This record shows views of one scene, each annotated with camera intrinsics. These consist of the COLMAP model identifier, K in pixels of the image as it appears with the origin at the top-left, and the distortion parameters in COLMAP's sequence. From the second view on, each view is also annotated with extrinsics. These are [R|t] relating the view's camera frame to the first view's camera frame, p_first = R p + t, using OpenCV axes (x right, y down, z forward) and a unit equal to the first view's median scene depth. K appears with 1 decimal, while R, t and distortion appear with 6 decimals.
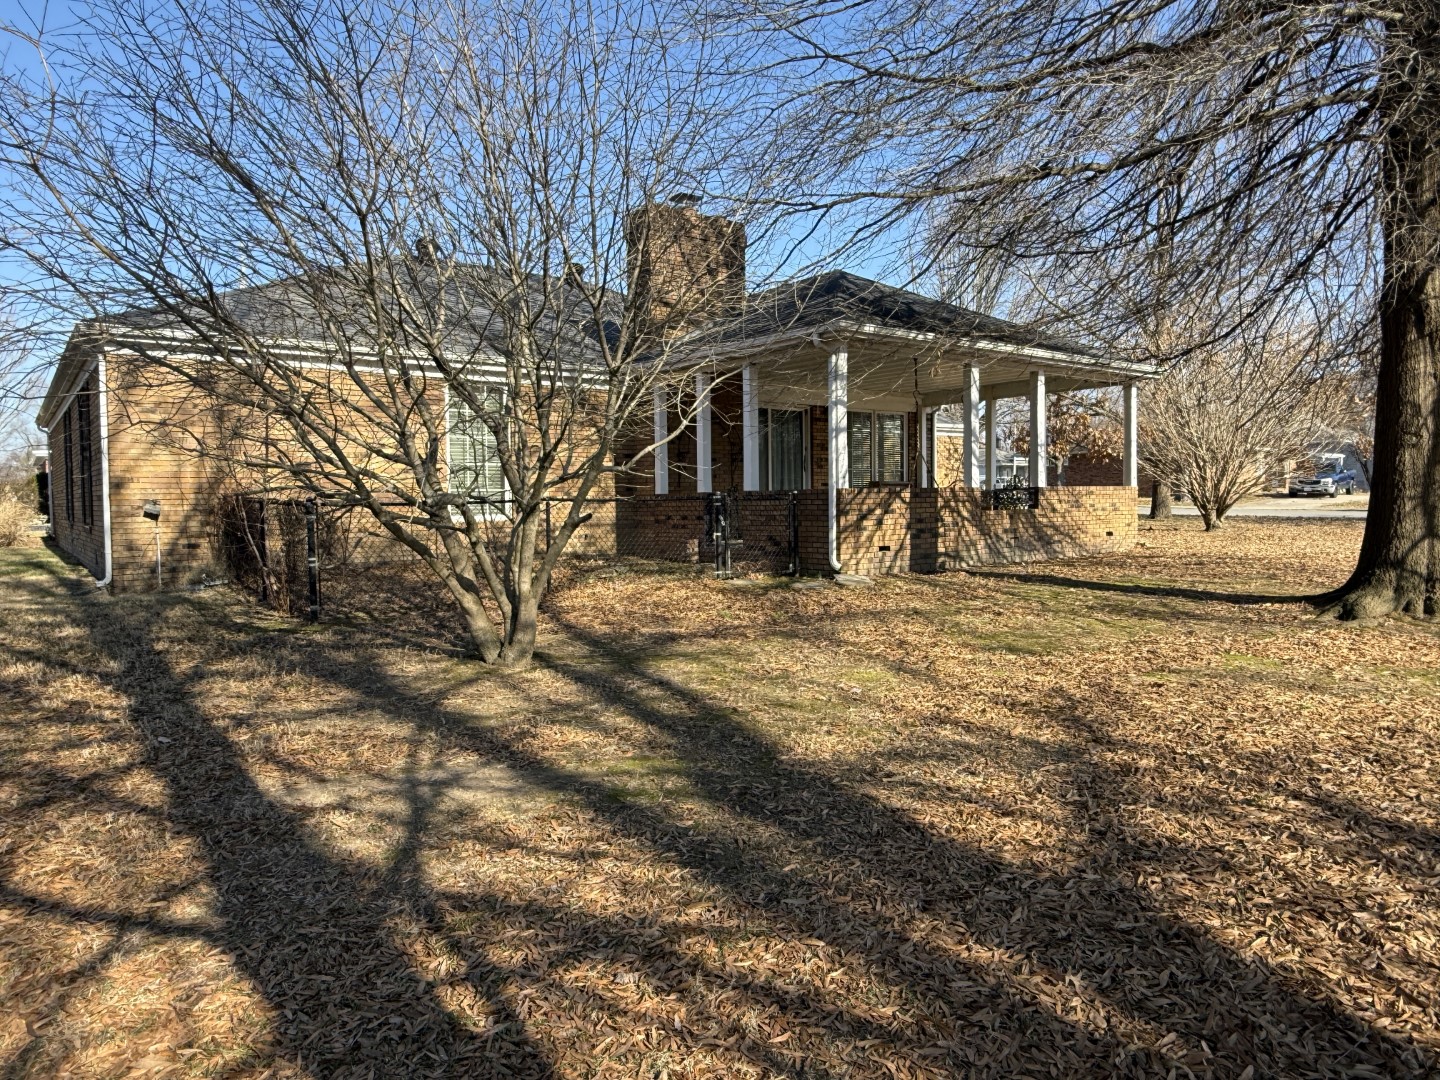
lens RADIAL K [[905.7, 0, 720.0], [0, 905.7, 540.0], [0, 0, 1]] dist [0.001226, 0.000333]
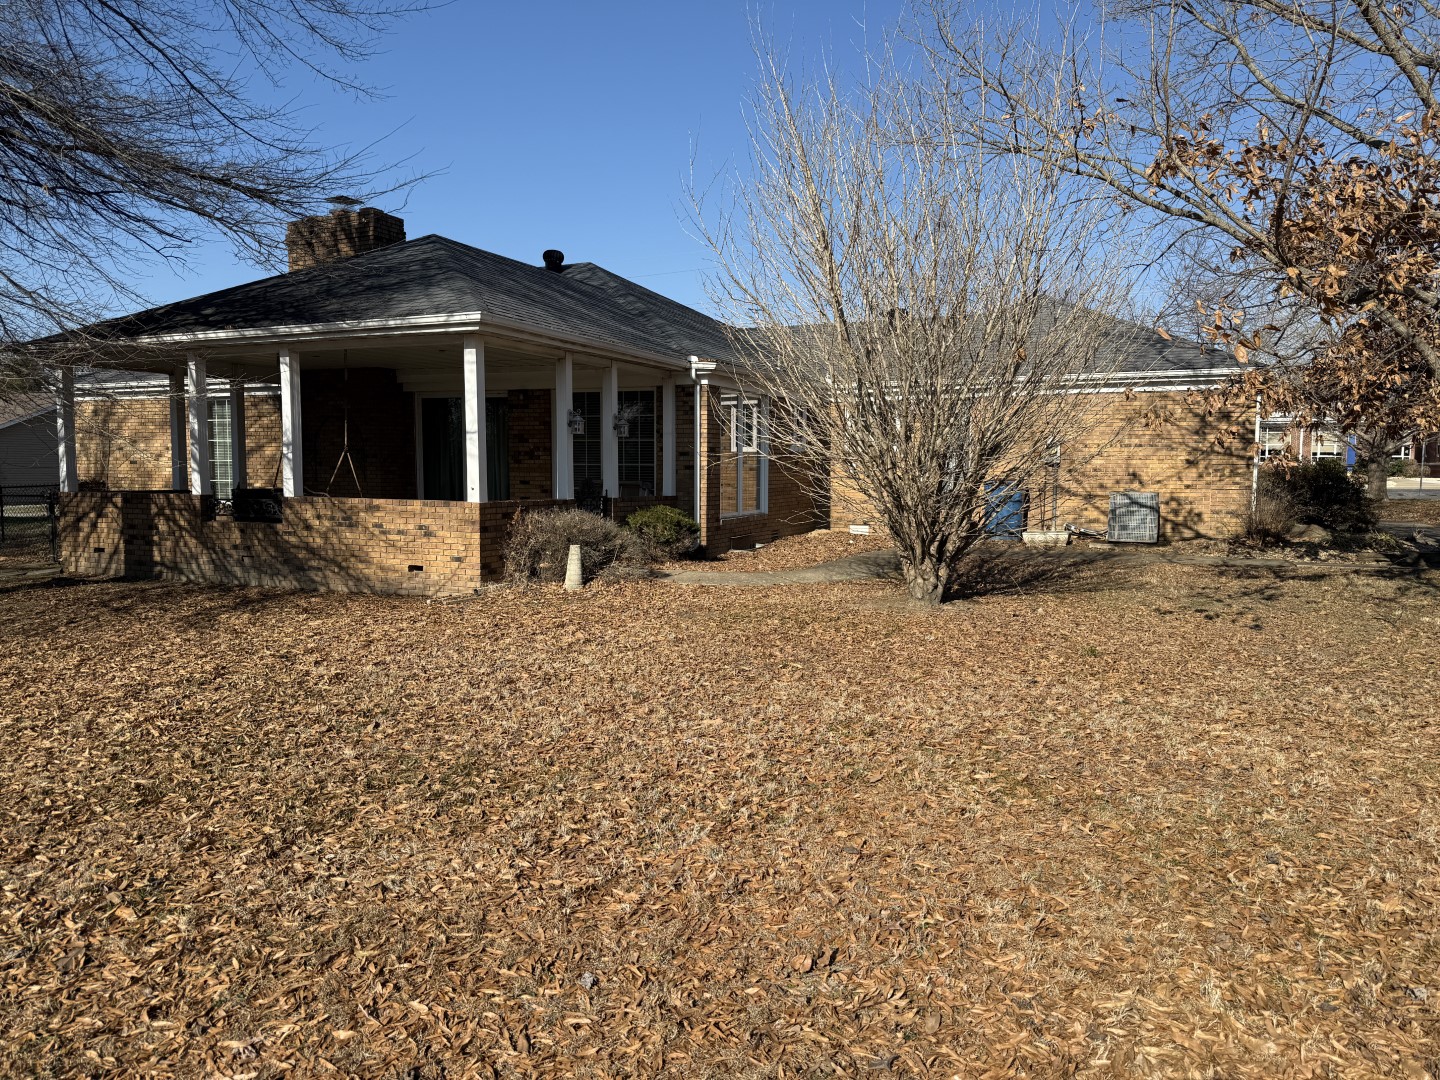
lens RADIAL K [[1009.6, 0, 720.0], [0, 1009.6, 540.0], [0, 0, 1]] dist [0.084717, -0.005051]
pose [[0.428141, 0.084366, -0.899765, 1.470158], [-0.045521, 0.996382, 0.071765, -0.113697], [0.902565, 0.010232, 0.430432, 1.055939]]
